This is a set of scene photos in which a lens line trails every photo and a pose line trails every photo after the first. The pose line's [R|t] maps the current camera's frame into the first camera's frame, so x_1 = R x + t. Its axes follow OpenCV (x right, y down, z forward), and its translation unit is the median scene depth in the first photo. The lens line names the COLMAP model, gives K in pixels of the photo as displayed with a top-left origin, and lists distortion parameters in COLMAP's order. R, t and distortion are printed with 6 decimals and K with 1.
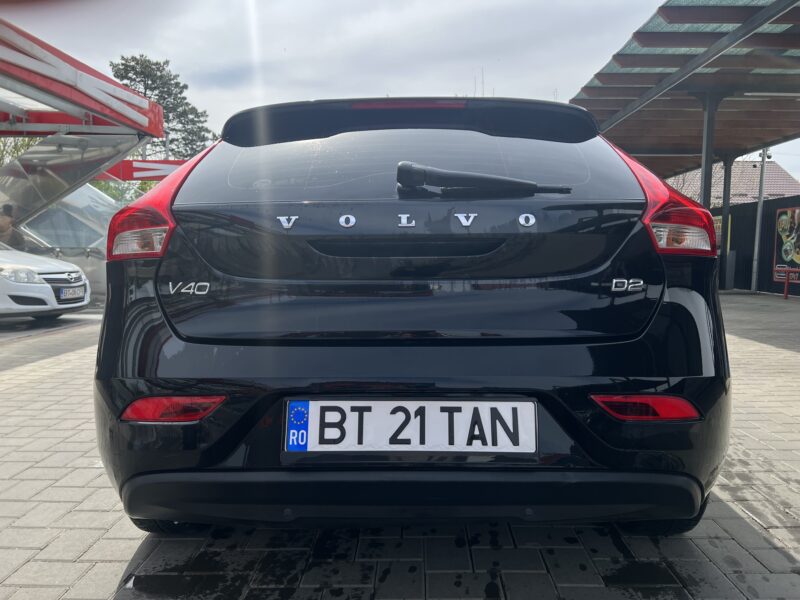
lens RADIAL K [[610.2, 0, 421.7], [0, 610.2, 300.1], [0, 0, 1]] dist [0.072658, -0.091505]
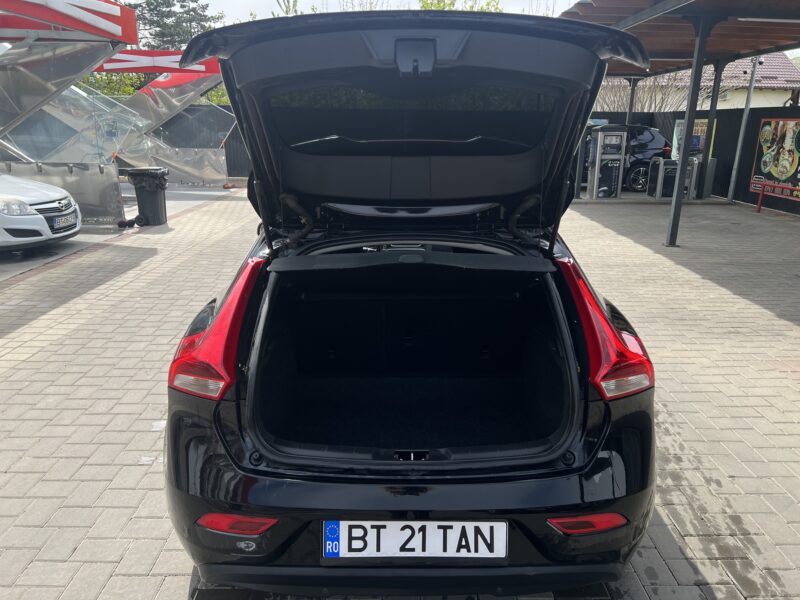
lens RADIAL K [[610.2, 0, 421.7], [0, 610.2, 300.1], [0, 0, 1]] dist [0.072658, -0.091505]
pose [[0.999518, 0.004683, 0.030692, -0.032516], [-0.011020, 0.977698, 0.209726, -0.404918], [-0.029025, -0.209963, 0.977278, -0.152977]]
